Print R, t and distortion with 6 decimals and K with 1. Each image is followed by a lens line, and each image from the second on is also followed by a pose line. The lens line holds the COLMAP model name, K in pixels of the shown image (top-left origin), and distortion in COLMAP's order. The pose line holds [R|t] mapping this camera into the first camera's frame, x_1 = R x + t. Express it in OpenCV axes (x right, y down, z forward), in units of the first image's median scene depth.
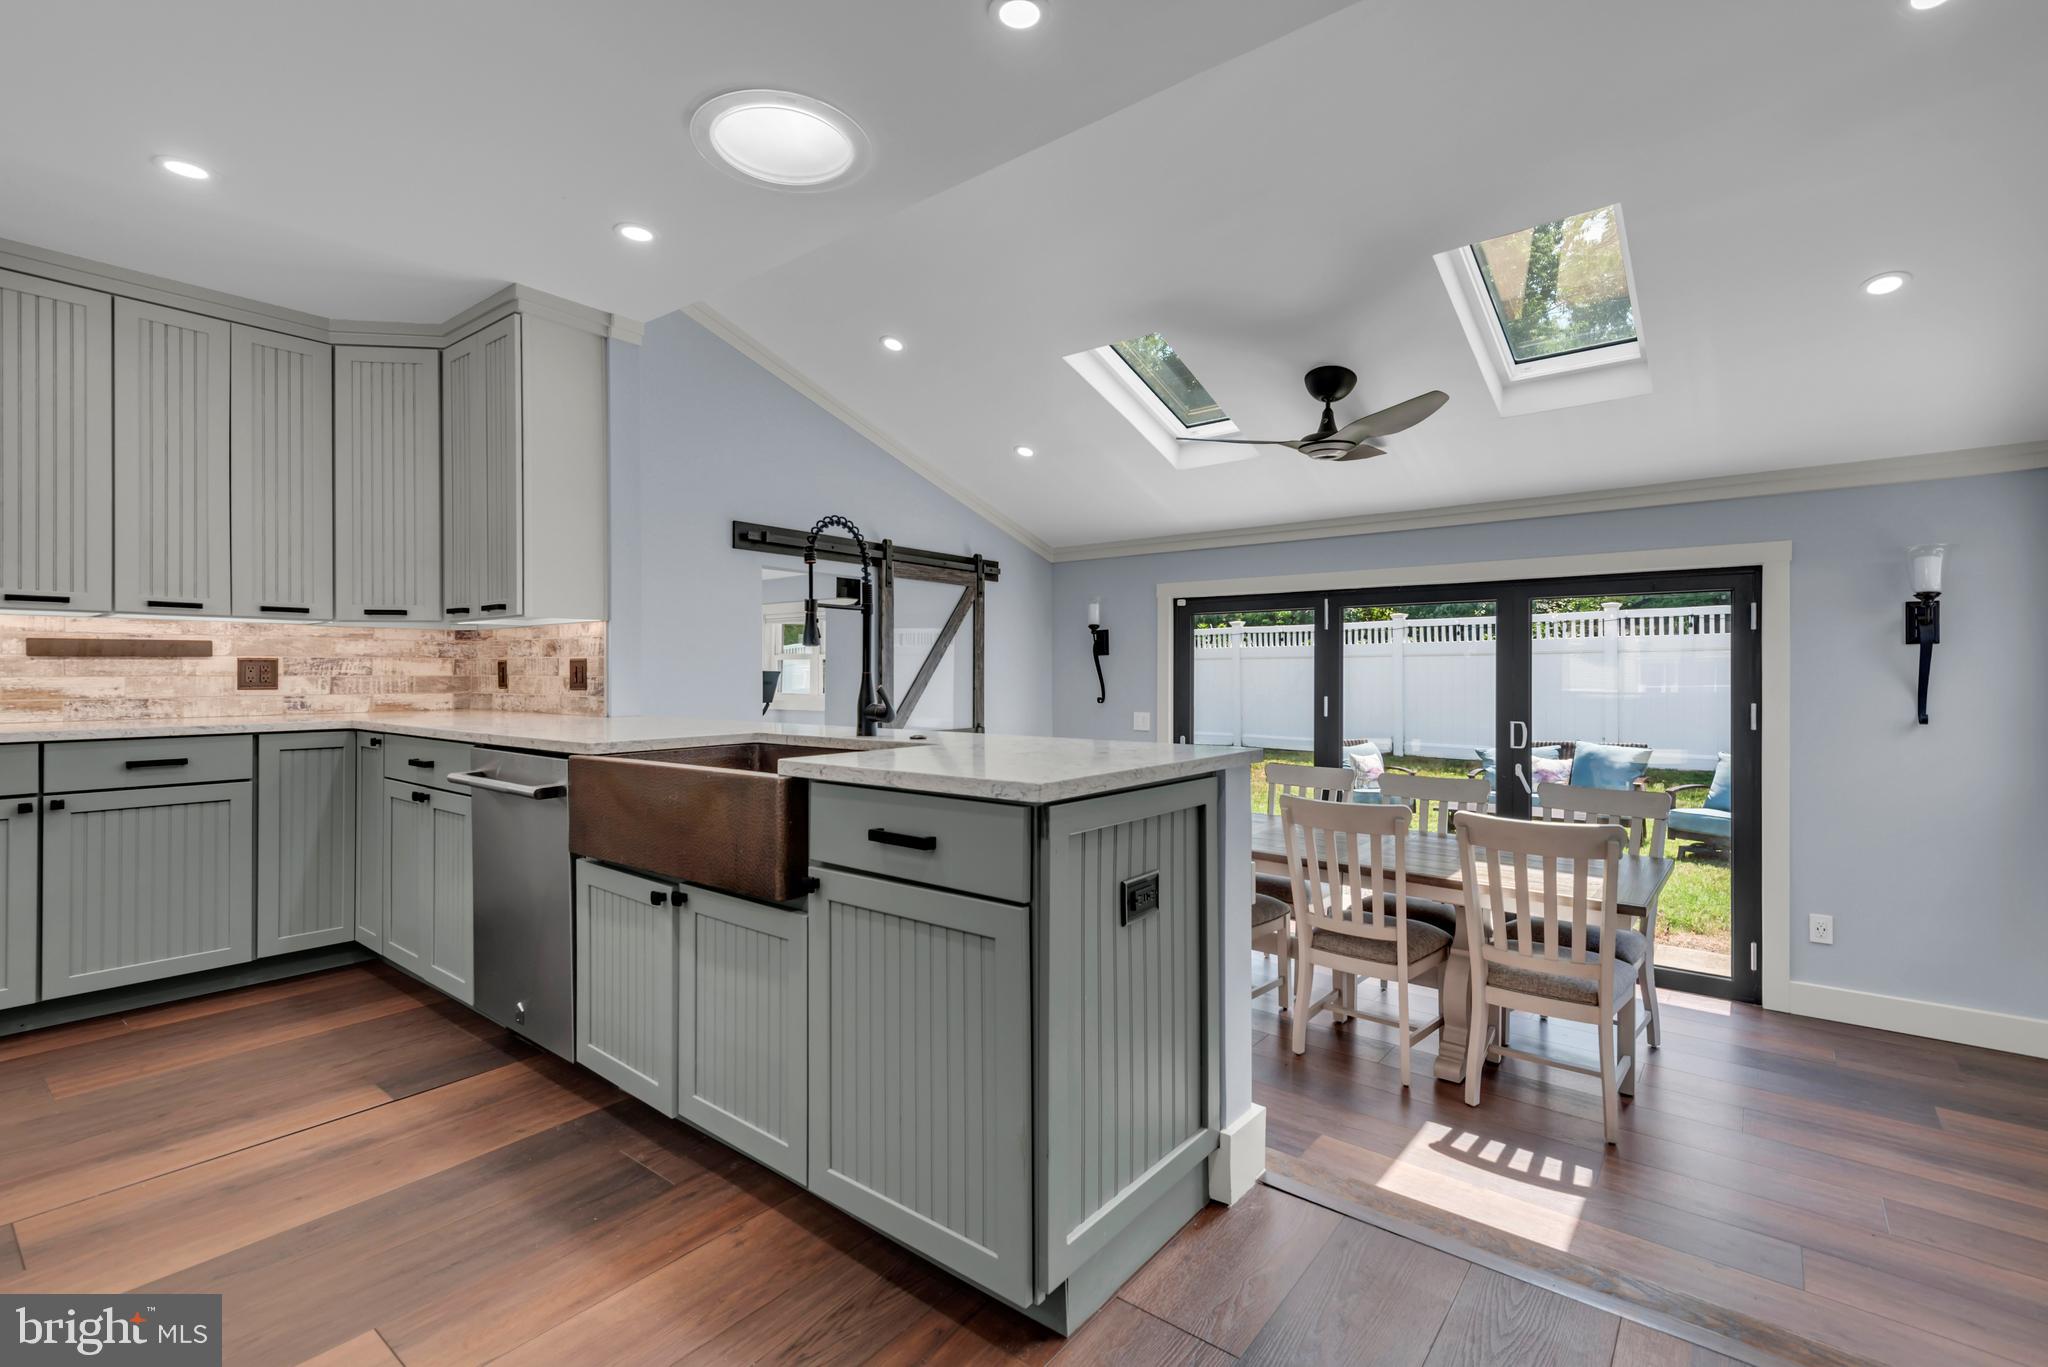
lens RADIAL K [[926.3, 0, 992.8], [0, 926.3, 670.6], [0, 0, 1]] dist [0.029602, -0.010494]
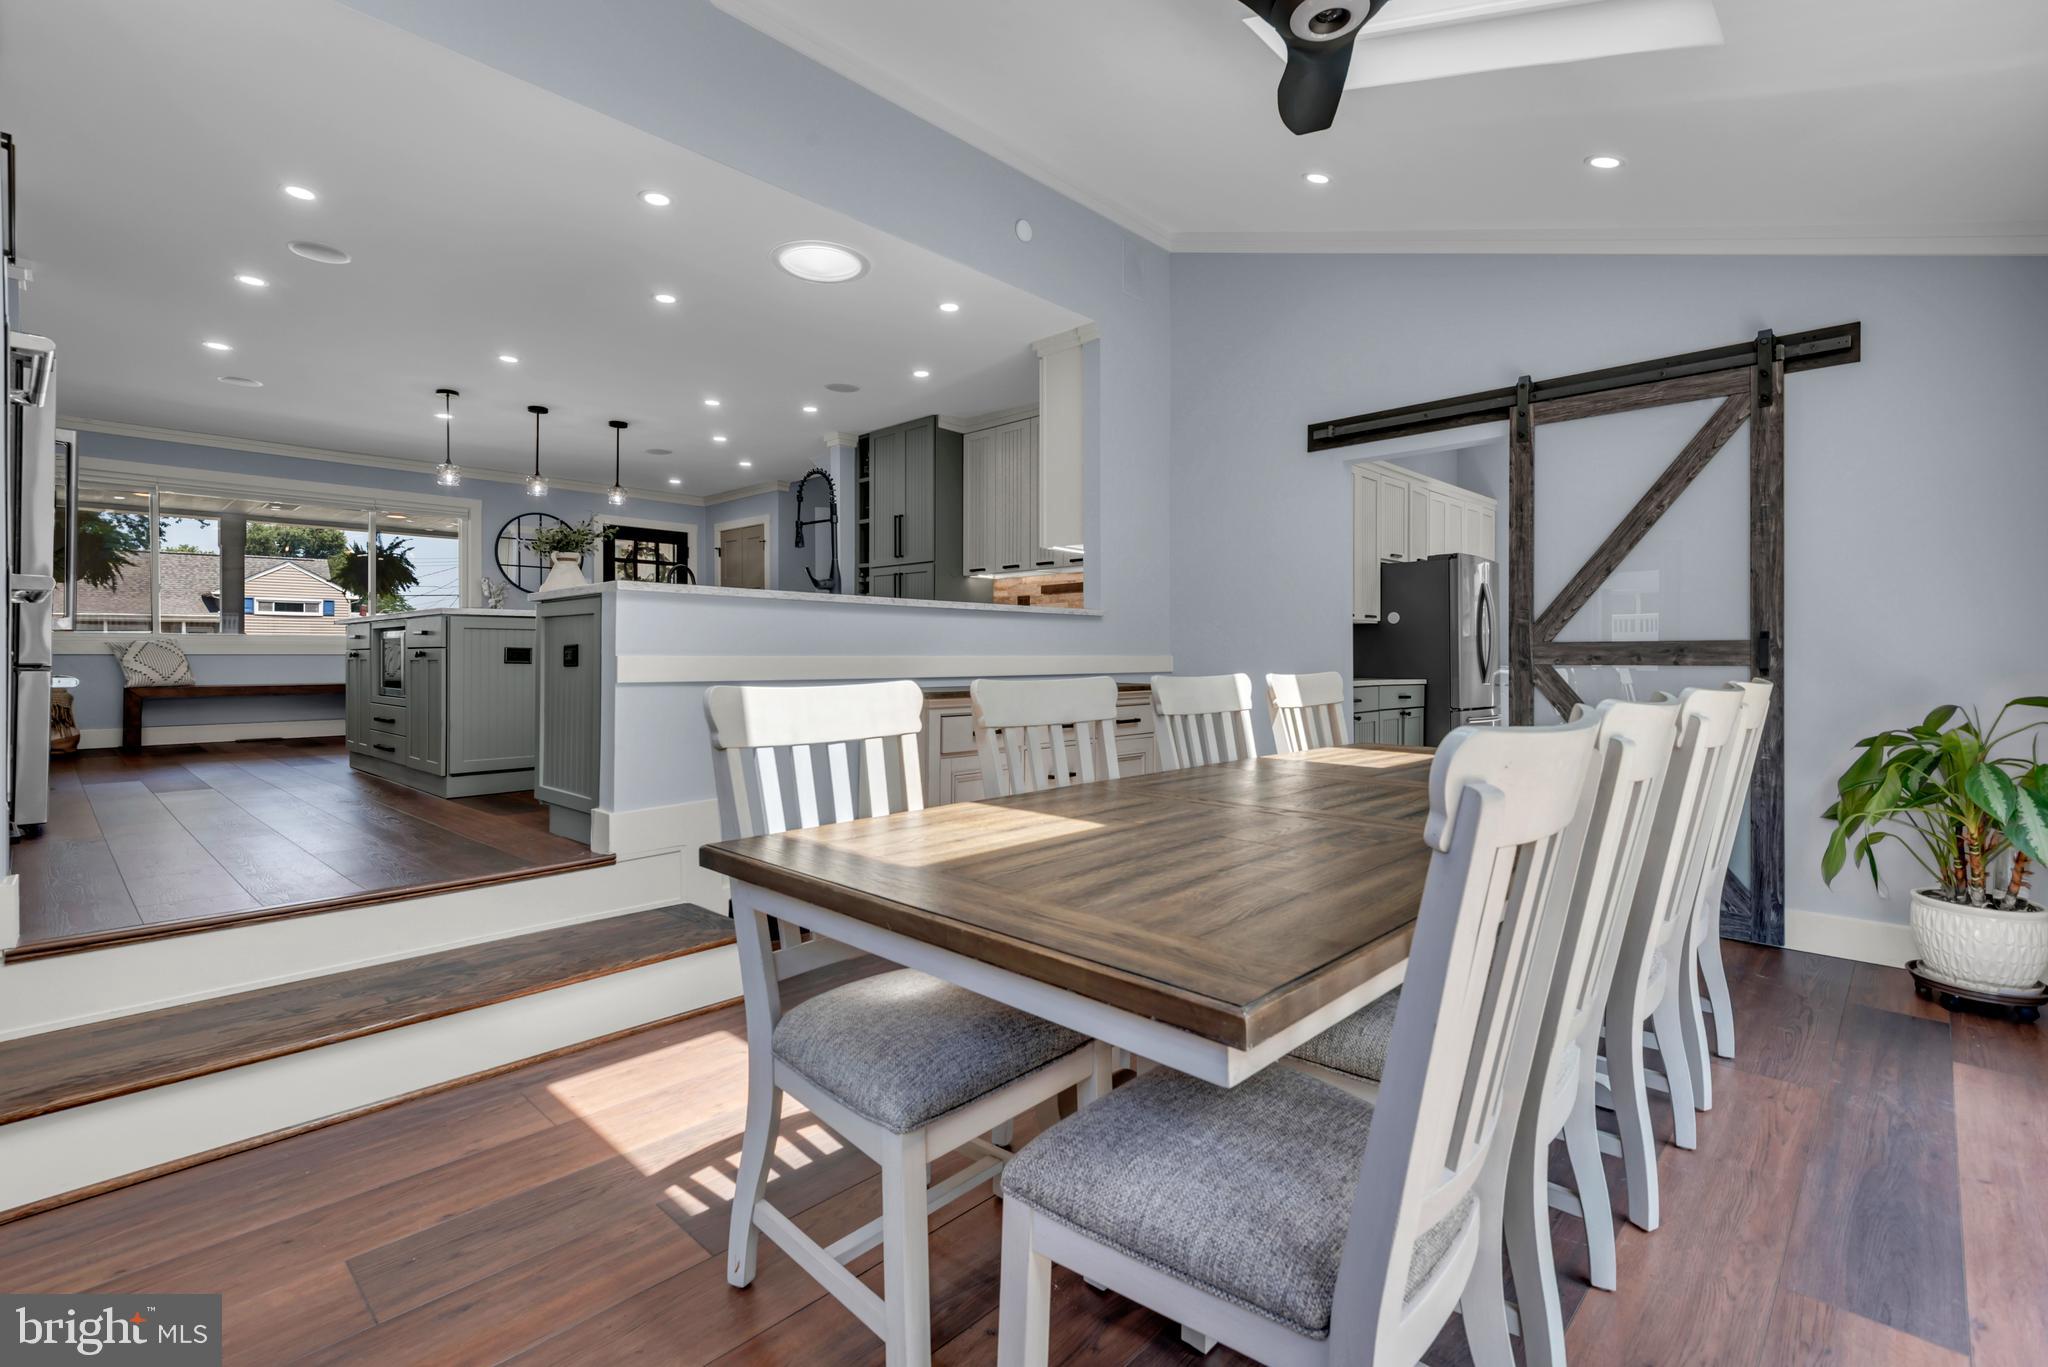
lens RADIAL K [[926.3, 0, 1030.3], [0, 926.3, 664.5], [0, 0, 1]] dist [0.029602, -0.010494]
pose [[-0.071973, 0.005708, -0.997390, 0.867913], [0.004676, 0.999975, 0.005386, 0.105703], [0.997396, -0.004276, -0.071998, 0.885074]]
